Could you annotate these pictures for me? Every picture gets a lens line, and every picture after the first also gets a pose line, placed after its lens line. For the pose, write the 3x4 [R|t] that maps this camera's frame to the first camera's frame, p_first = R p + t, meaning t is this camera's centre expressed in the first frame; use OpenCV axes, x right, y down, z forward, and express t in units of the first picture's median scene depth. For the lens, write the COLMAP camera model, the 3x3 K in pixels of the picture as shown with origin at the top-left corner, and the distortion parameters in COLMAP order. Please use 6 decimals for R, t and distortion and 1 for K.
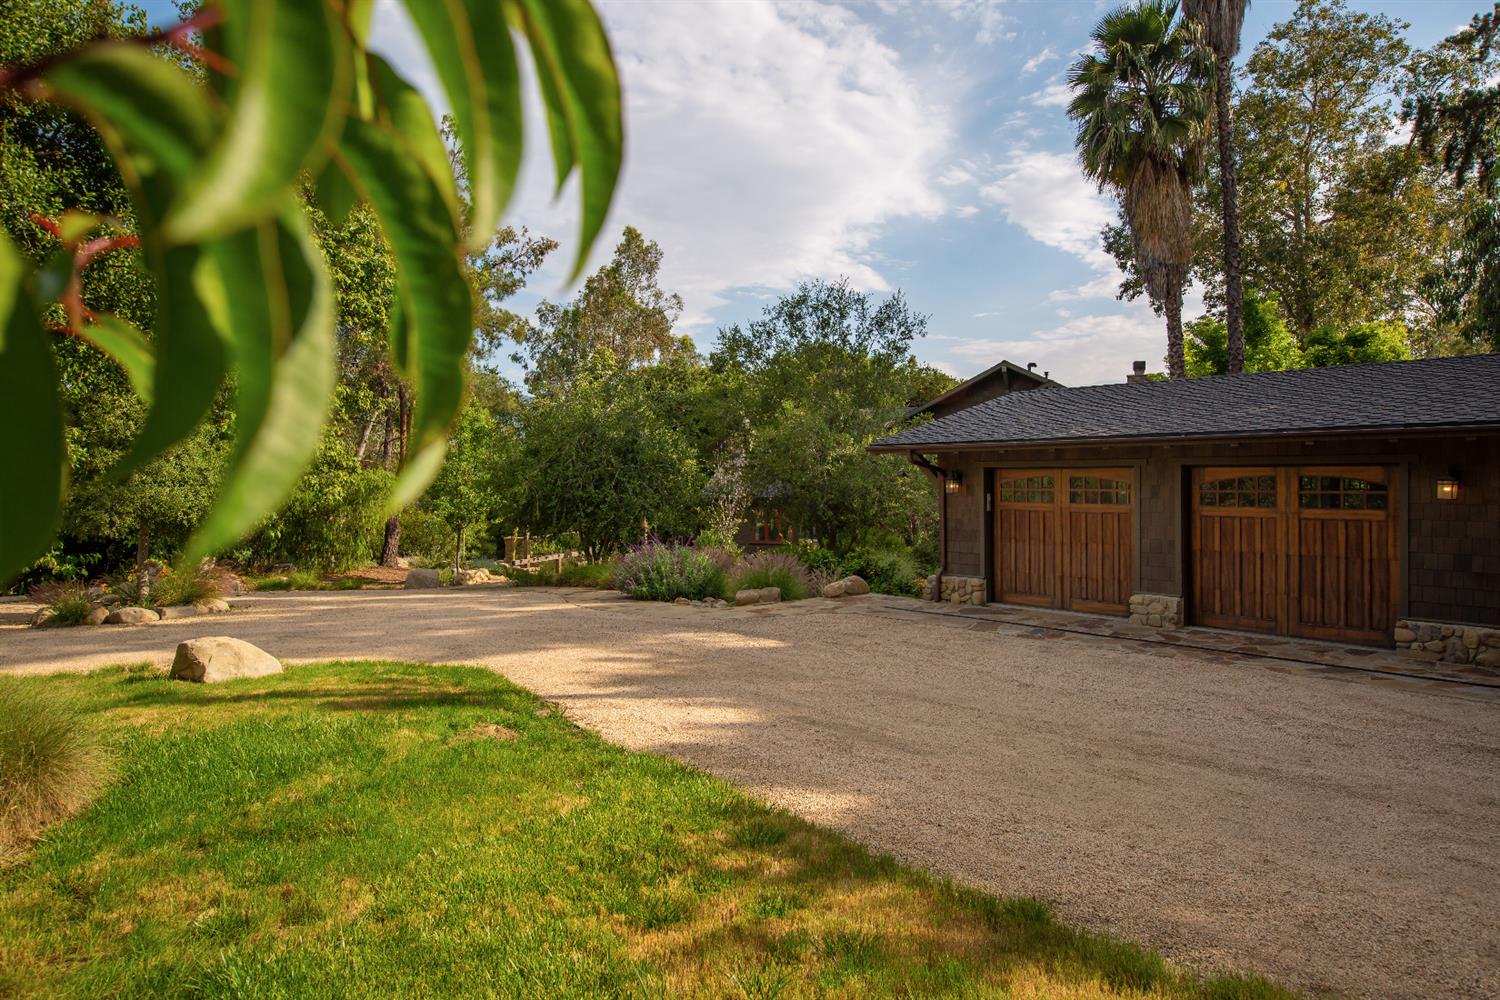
lens RADIAL K [[961.0, 0, 750.0], [0, 961.0, 500.0], [0, 0, 1]] dist [0.005398, 0.001198]
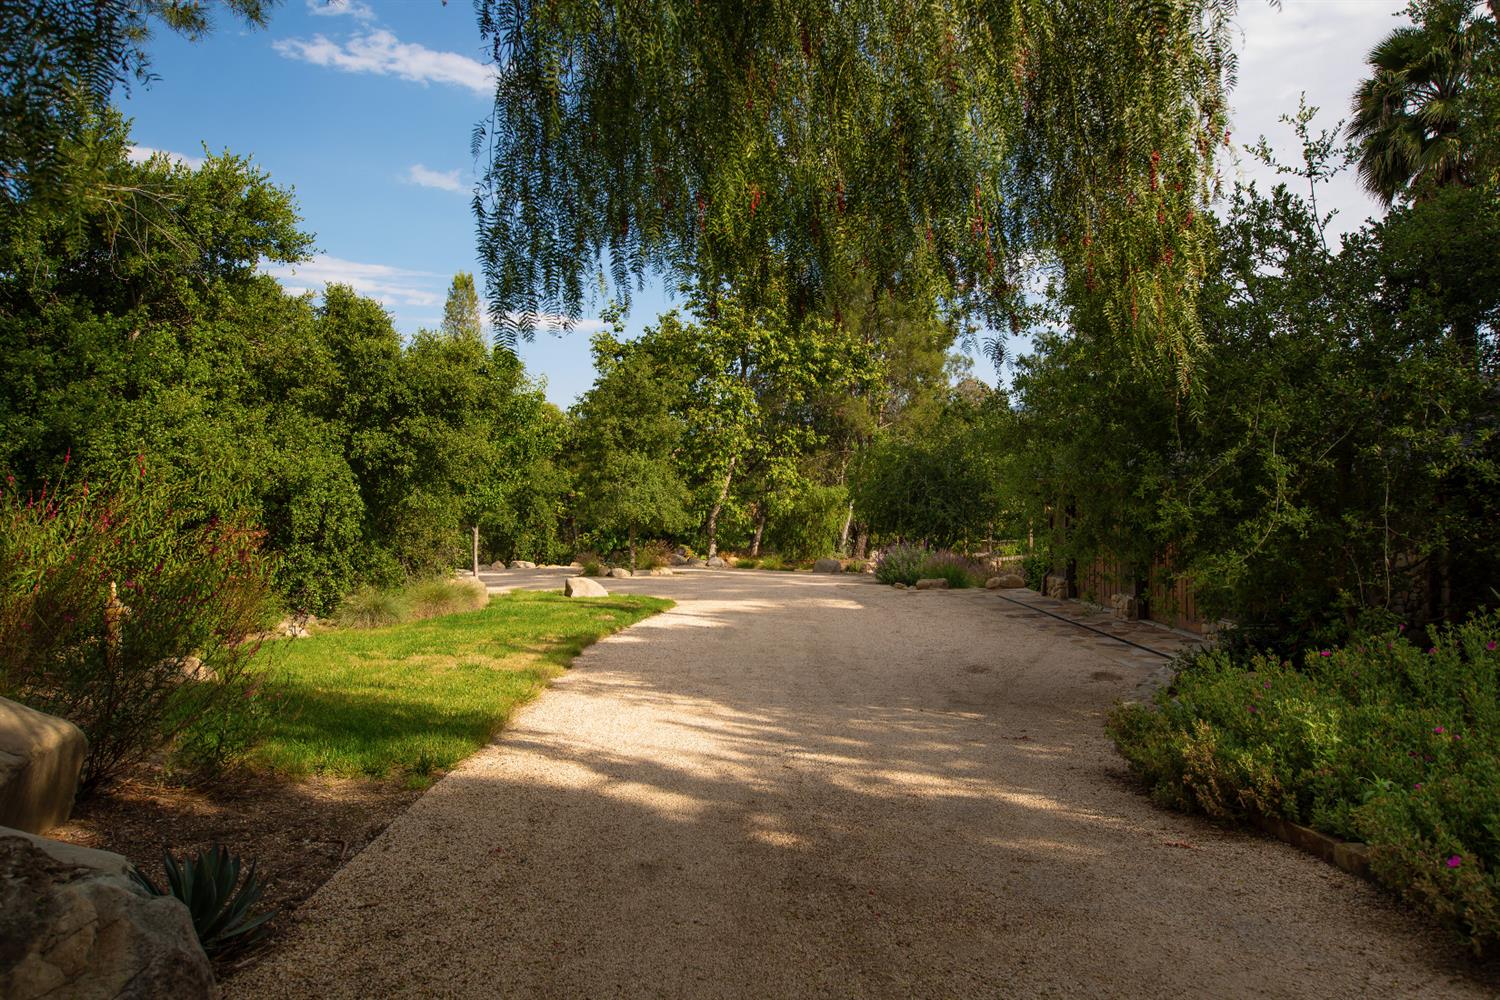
lens RADIAL K [[961.0, 0, 750.0], [0, 961.0, 500.0], [0, 0, 1]] dist [0.005398, 0.001198]
pose [[0.782692, 0.006921, -0.622370, 0.691555], [-0.010074, 0.999948, -0.001548, -0.017755], [0.622327, 0.007482, 0.782721, -0.272719]]
